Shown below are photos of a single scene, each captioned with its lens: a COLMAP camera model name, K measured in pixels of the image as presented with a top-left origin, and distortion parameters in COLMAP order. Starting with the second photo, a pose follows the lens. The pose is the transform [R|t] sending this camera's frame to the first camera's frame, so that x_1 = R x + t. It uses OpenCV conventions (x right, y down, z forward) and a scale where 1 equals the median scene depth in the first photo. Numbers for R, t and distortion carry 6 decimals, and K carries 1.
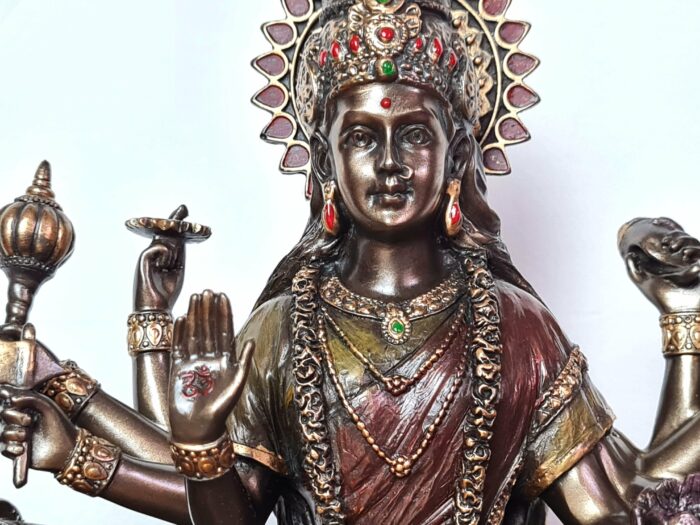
lens RADIAL K [[1691.0, 0, 349.1], [0, 1691.0, 259.8], [0, 0, 1]] dist [0.019181, 0.000000]
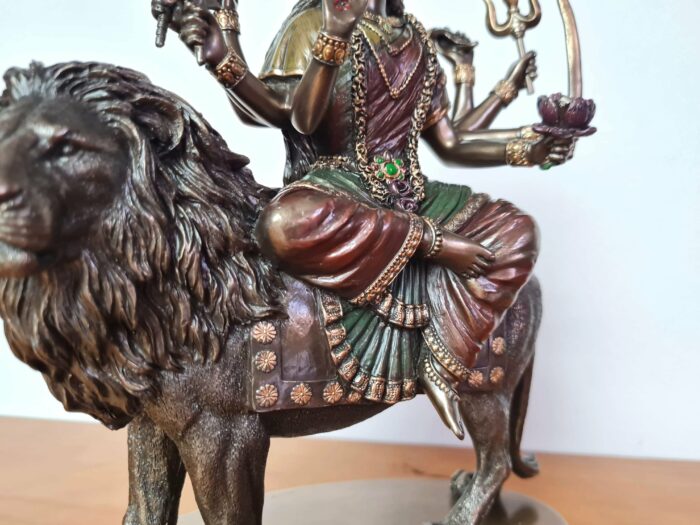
lens RADIAL K [[584.3, 0, 356.1], [0, 584.3, 262.0], [0, 0, 1]] dist [-0.016312, -0.019517]
pose [[0.842743, 0.021502, 0.537886, -0.350550], [-0.056272, 0.997246, 0.048301, 0.275420], [-0.535366, -0.070973, 0.841633, 0.424251]]
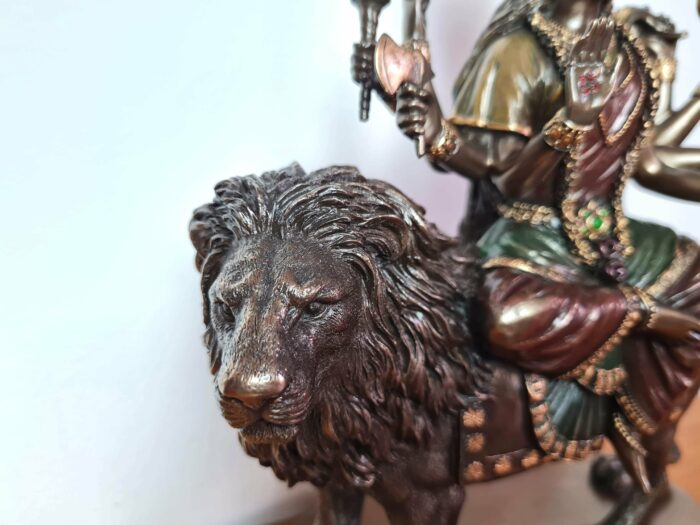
lens RADIAL K [[584.3, 0, 356.8], [0, 584.3, 274.4], [0, 0, 1]] dist [-0.016312, -0.019517]
pose [[0.887500, -0.117378, 0.445608, -0.455908], [-0.037241, 0.945581, 0.323248, 0.068196], [-0.459301, -0.303477, 0.834832, 0.561867]]
